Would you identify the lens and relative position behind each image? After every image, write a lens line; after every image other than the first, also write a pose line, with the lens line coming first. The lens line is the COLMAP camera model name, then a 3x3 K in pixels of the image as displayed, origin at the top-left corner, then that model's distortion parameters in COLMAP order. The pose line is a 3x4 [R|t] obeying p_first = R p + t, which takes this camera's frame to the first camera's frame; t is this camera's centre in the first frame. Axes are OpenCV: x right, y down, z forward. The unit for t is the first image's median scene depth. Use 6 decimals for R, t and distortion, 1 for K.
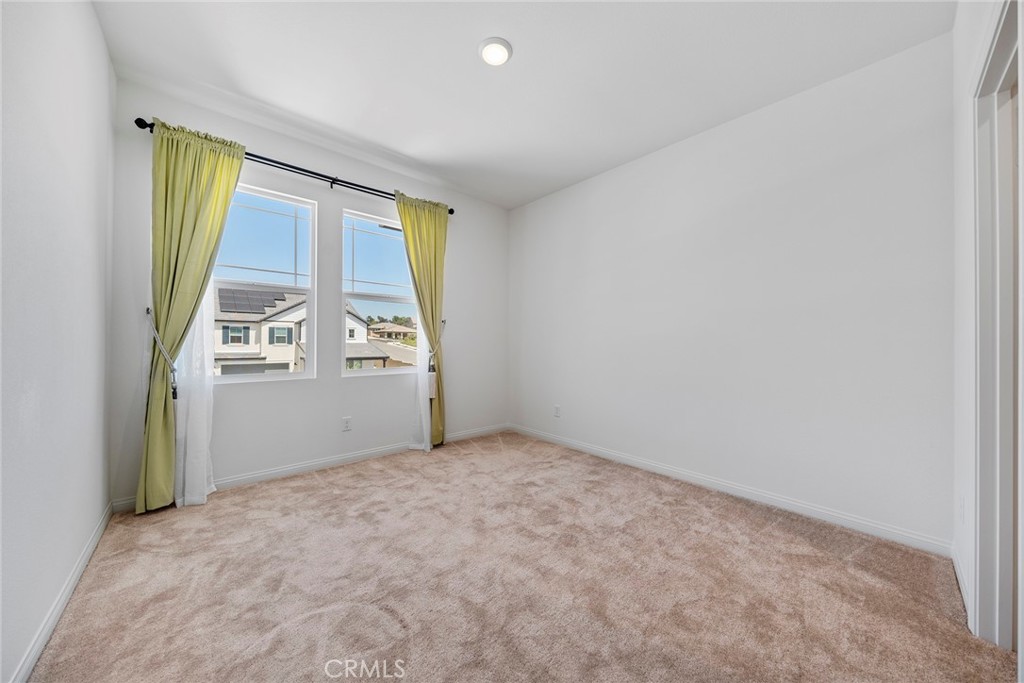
lens RADIAL K [[350.9, 0, 516.5], [0, 350.9, 338.1], [0, 0, 1]] dist [-0.004548, -0.000082]
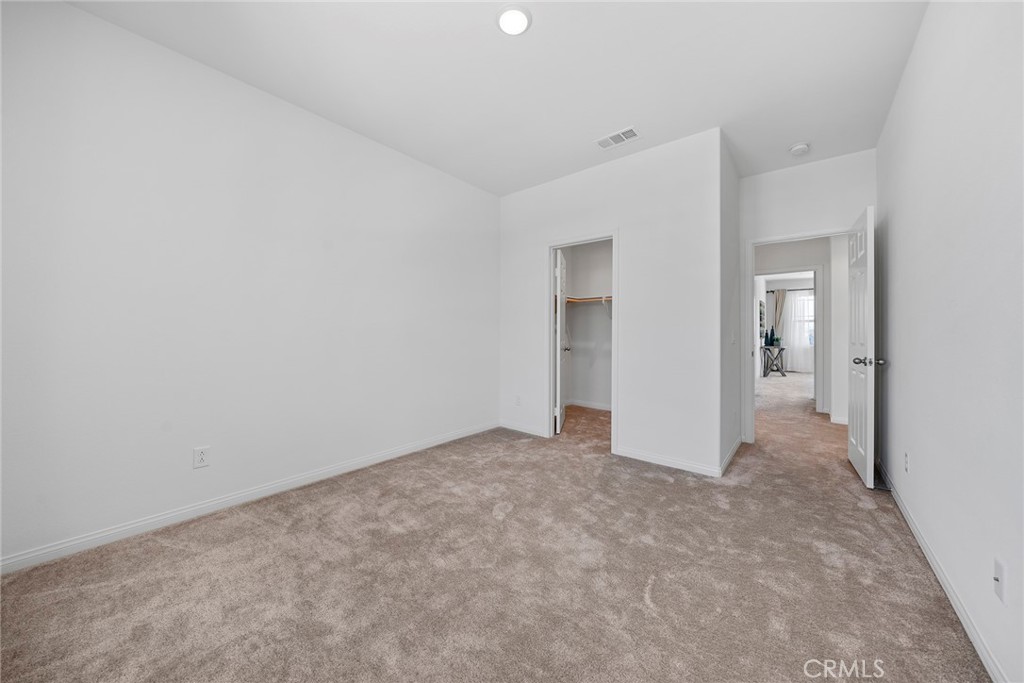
lens RADIAL K [[350.9, 0, 516.5], [0, 350.9, 338.1], [0, 0, 1]] dist [-0.004548, -0.000082]
pose [[-0.149576, -0.018477, 0.988578, -0.715475], [-0.015910, 0.999741, 0.016278, -0.003445], [-0.988622, -0.013294, -0.149831, 0.823062]]
